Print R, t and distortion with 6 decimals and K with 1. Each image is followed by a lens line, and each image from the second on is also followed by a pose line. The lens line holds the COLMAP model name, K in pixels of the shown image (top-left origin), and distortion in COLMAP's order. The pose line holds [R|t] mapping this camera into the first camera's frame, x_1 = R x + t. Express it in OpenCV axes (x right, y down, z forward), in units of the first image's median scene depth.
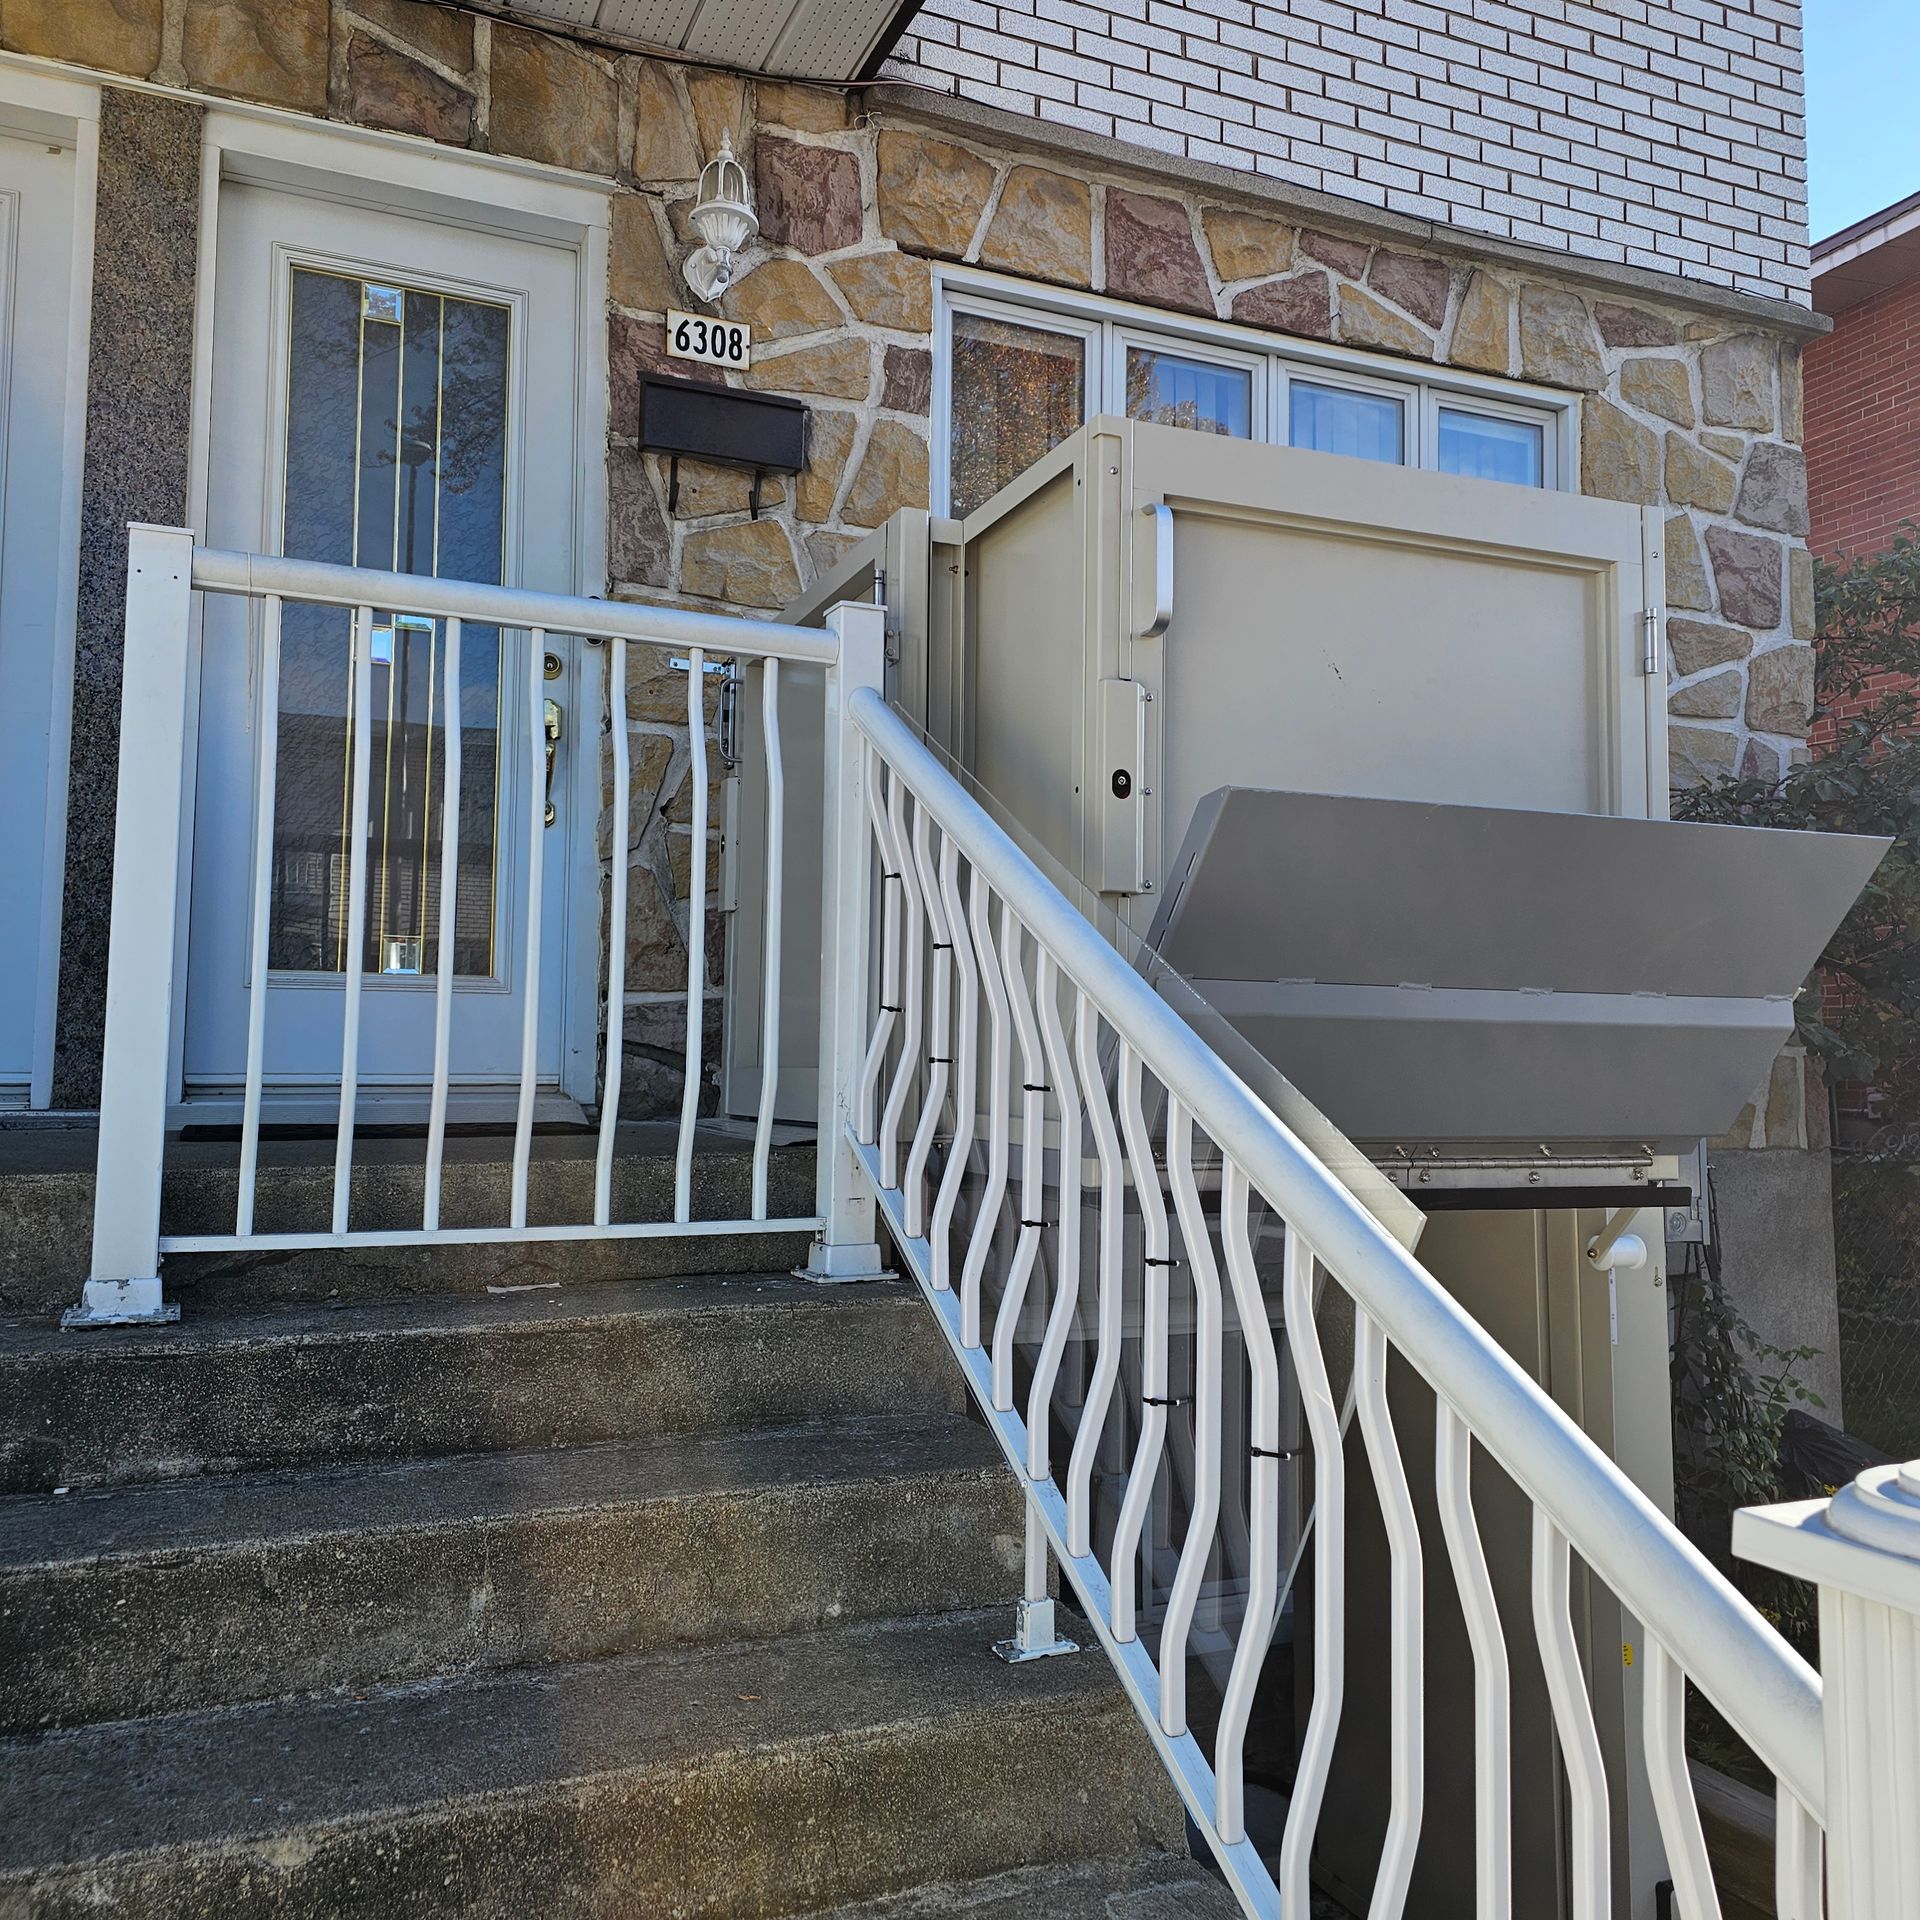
lens RADIAL K [[1737.1, 0, 968.5], [0, 1737.1, 942.8], [0, 0, 1]] dist [0.067538, 0.006601]
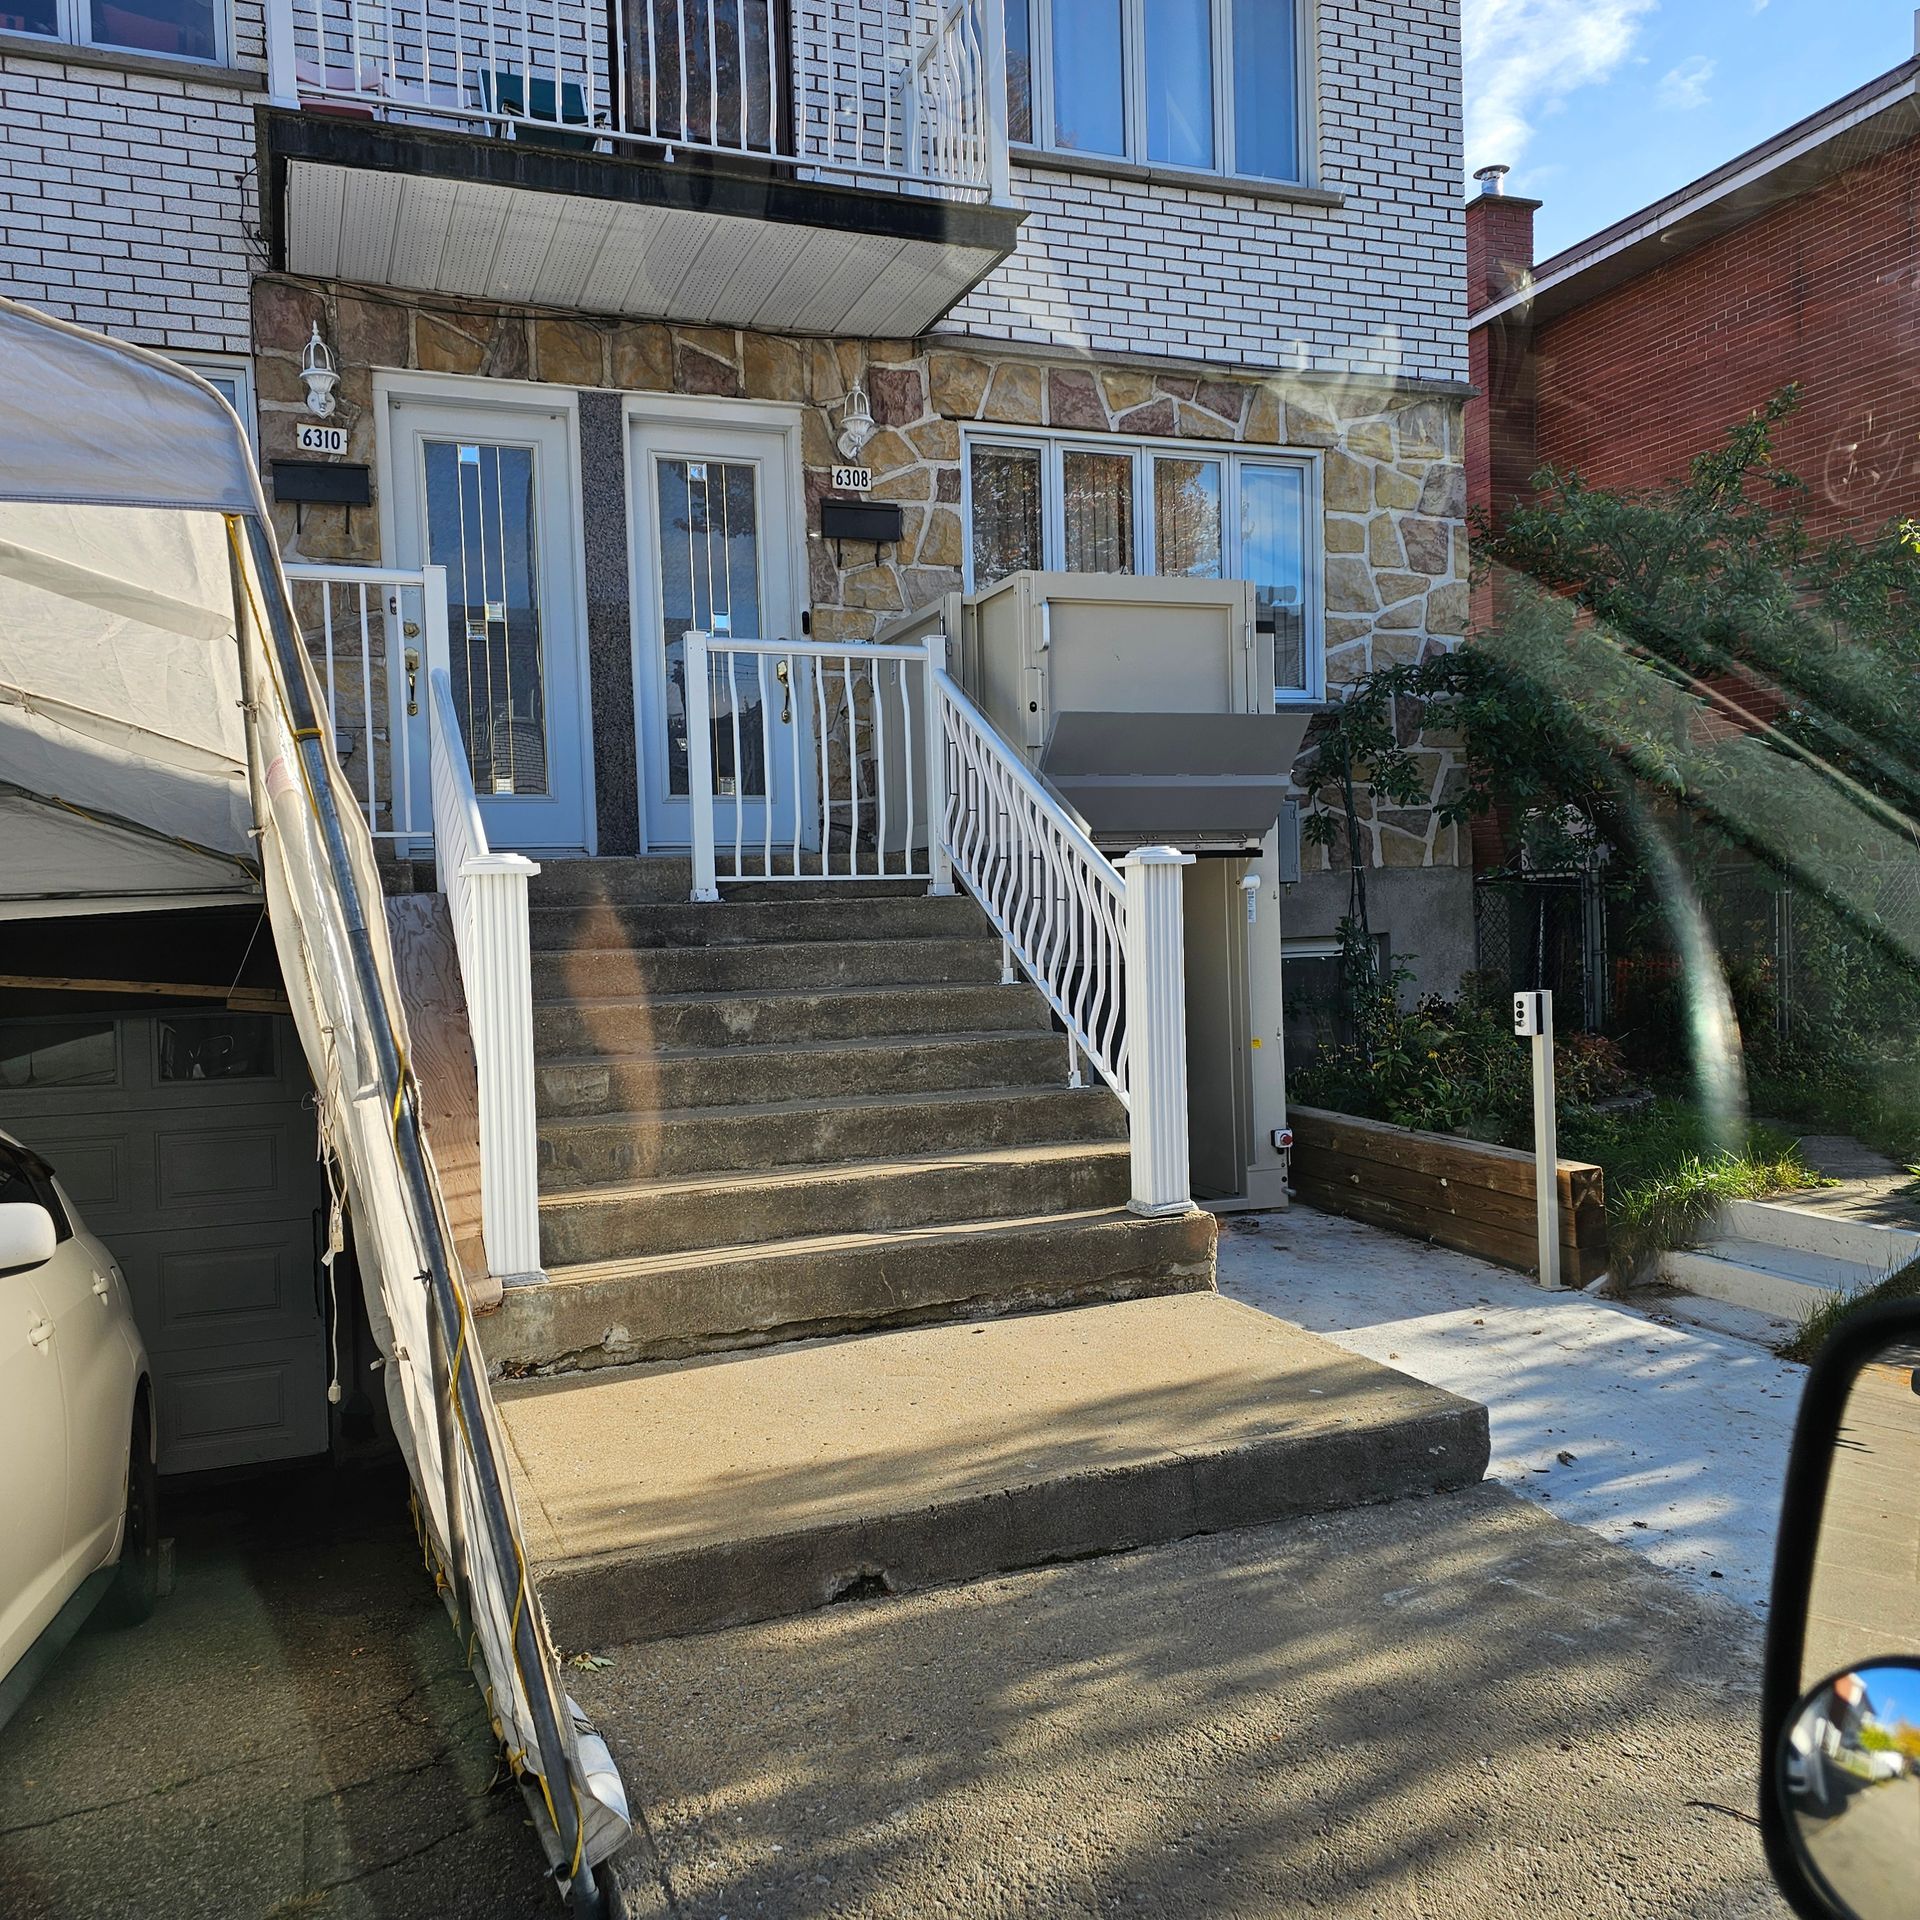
lens RADIAL K [[1583.7, 0, 979.3], [0, 1583.7, 978.4], [0, 0, 1]] dist [0.037642, -0.031398]
pose [[0.998811, -0.037472, -0.031196, 0.035889], [0.040980, 0.991843, 0.120700, 0.017223], [0.026418, -0.121834, 0.992199, -0.883507]]
